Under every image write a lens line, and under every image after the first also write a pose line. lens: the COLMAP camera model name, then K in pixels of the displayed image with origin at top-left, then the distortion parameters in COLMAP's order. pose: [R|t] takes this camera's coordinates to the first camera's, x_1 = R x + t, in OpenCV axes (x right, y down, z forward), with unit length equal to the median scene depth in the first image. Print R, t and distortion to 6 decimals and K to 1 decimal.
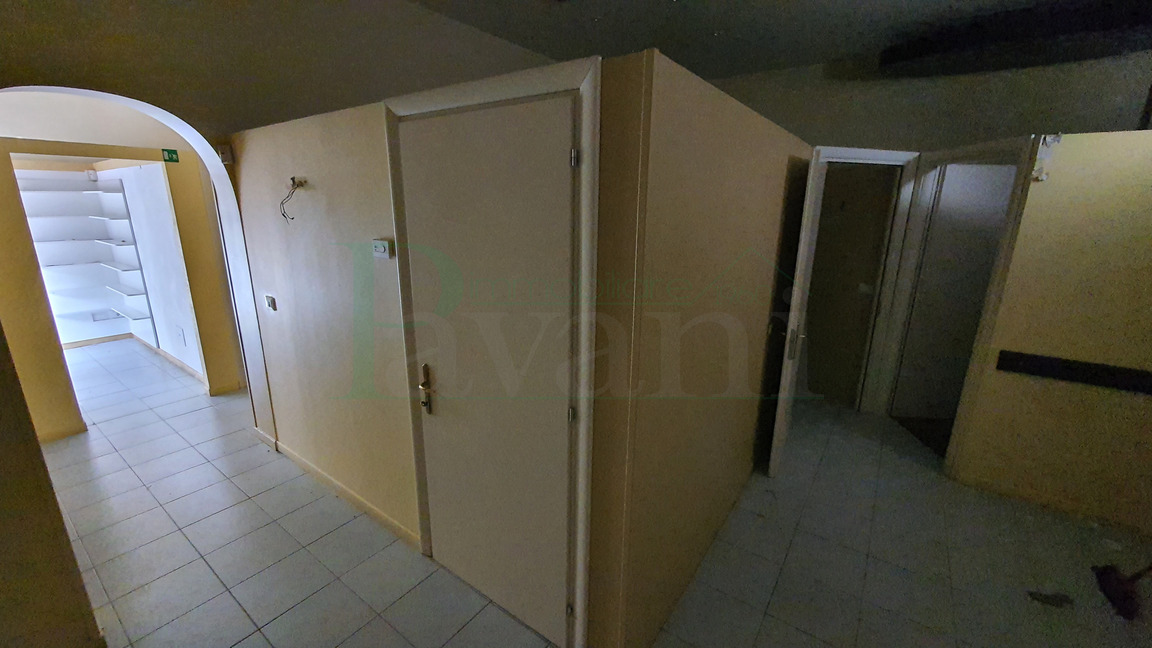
lens RADIAL K [[461.7, 0, 572.0], [0, 461.7, 323.0], [0, 0, 1]] dist [-0.000925, -0.000611]
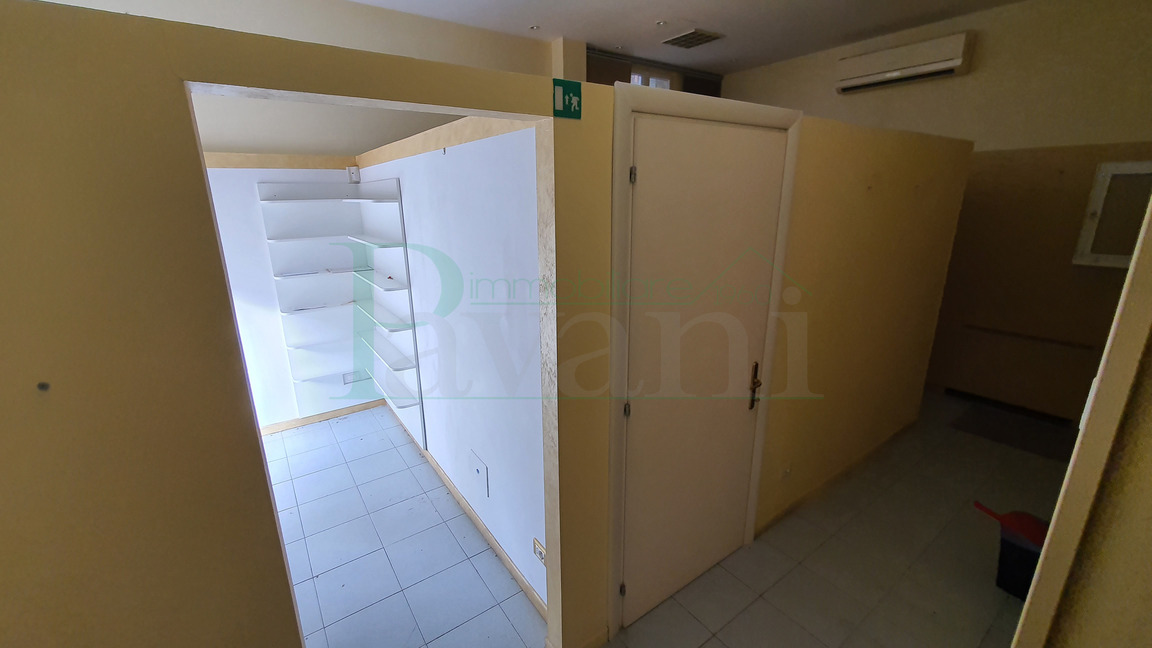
lens RADIAL K [[461.7, 0, 578.5], [0, 461.7, 325.9], [0, 0, 1]] dist [-0.000925, -0.000611]
pose [[0.949411, 0.067824, -0.306624, -0.535938], [-0.063382, 0.997690, 0.024434, -0.145413], [0.307573, -0.003764, 0.951517, 0.483446]]
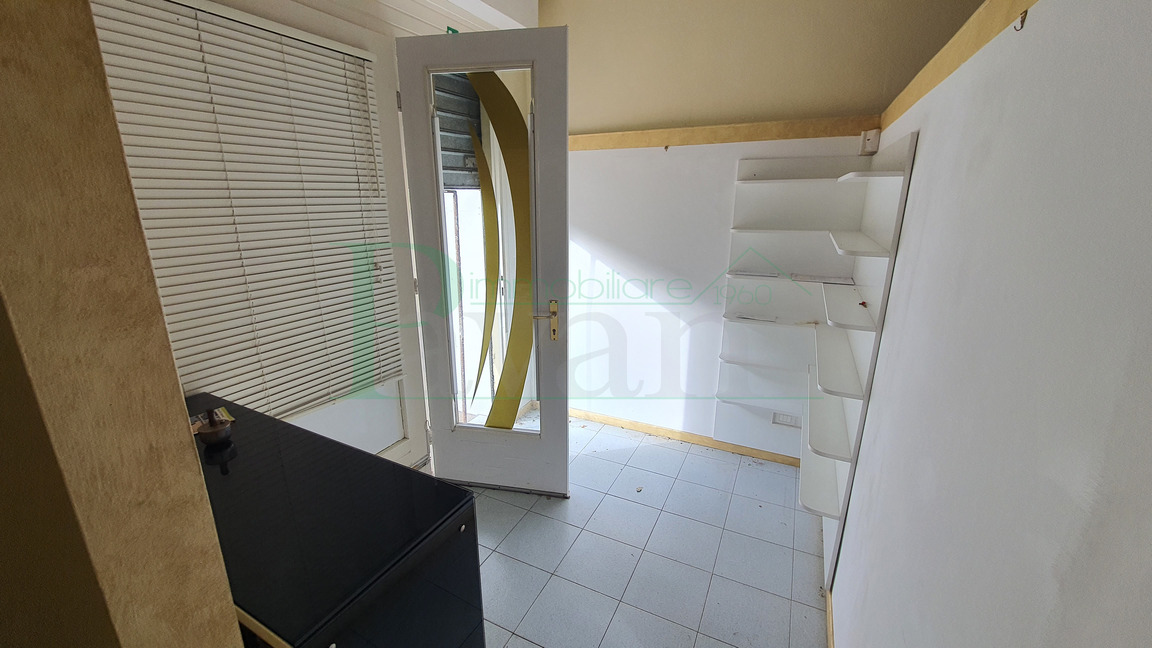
lens RADIAL K [[461.7, 0, 574.2], [0, 461.7, 322.7], [0, 0, 1]] dist [-0.000925, -0.000611]
pose [[0.166627, 0.251970, -0.953282, -0.646196], [-0.245450, 0.946964, 0.207397, -0.184839], [0.954982, 0.199425, 0.219636, 0.692254]]
